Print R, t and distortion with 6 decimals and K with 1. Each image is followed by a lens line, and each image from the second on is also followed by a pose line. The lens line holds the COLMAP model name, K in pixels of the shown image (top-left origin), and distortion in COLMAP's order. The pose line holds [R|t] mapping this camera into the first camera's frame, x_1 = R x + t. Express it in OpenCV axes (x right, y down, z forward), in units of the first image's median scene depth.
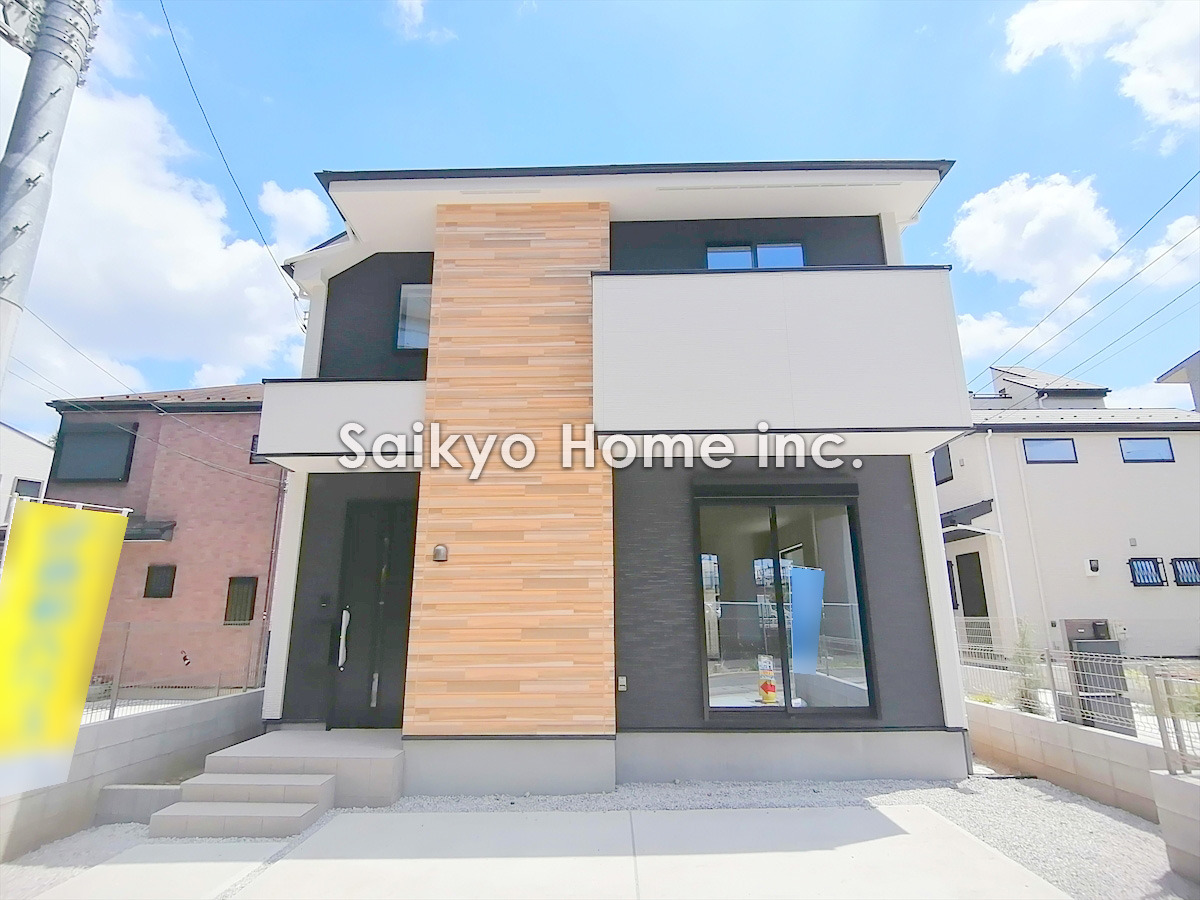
lens RADIAL K [[601.0, 0, 588.6], [0, 601.0, 450.0], [0, 0, 1]] dist [-0.009497, -0.000262]
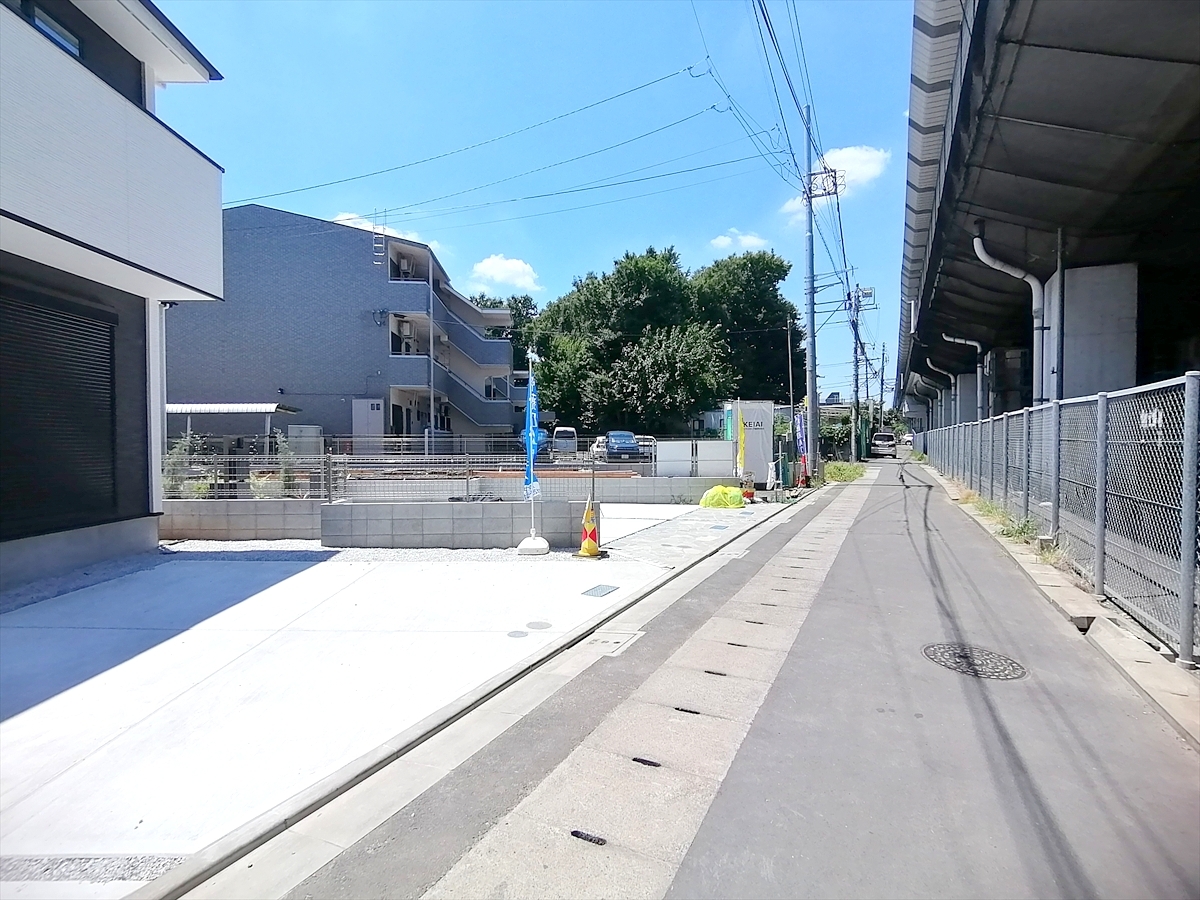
lens RADIAL K [[601.0, 0, 612.7], [0, 601.0, 449.9], [0, 0, 1]] dist [-0.009497, -0.000262]
pose [[-0.076743, -0.005420, 0.997036, -0.788473], [-0.266988, 0.963578, -0.015313, 0.069991], [-0.960639, -0.267372, -0.075395, 0.143366]]
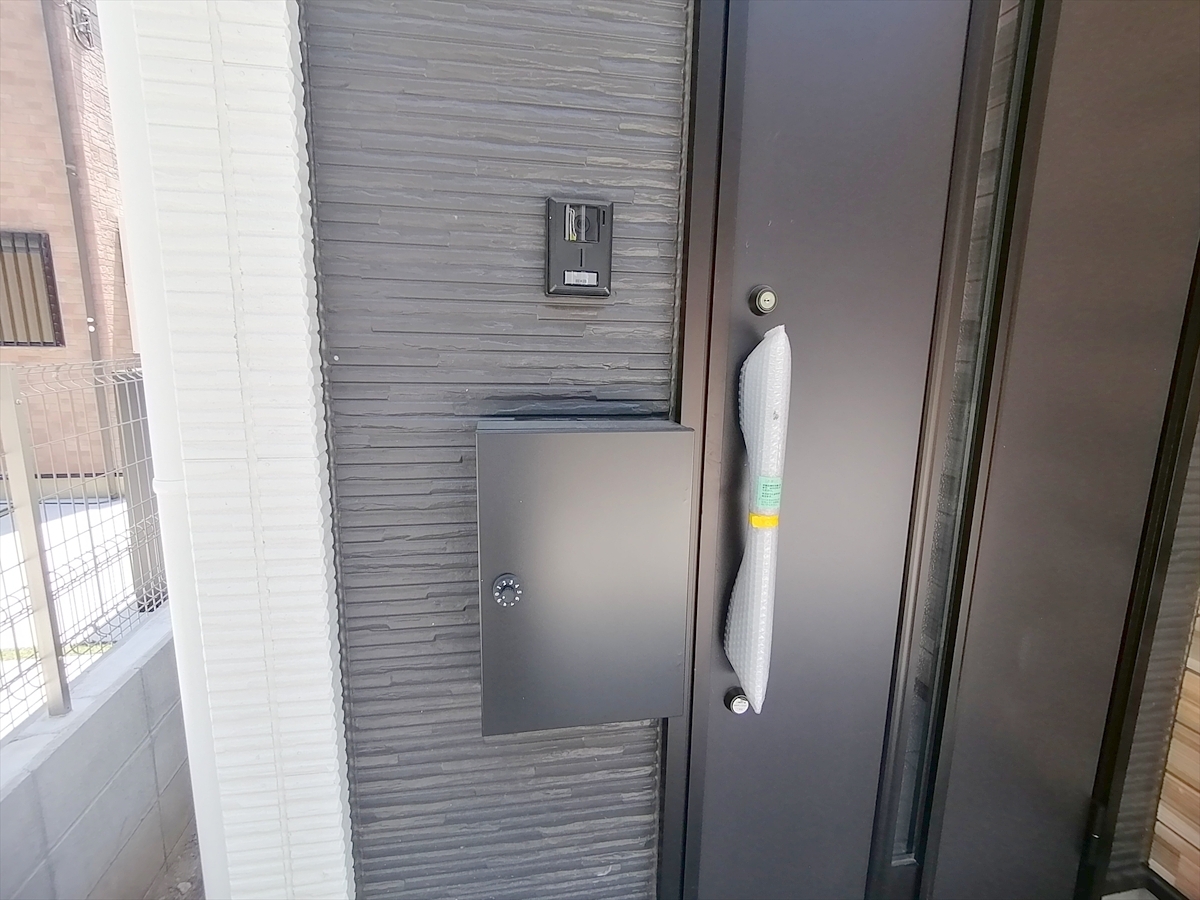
lens RADIAL K [[601.0, 0, 599.9], [0, 601.0, 454.3], [0, 0, 1]] dist [-0.009497, -0.000262]
pose [[0.978223, -0.009652, 0.207333, -0.534872], [-0.084780, 0.893205, 0.441584, 0.272033], [-0.189453, -0.449545, 0.872936, 1.006947]]
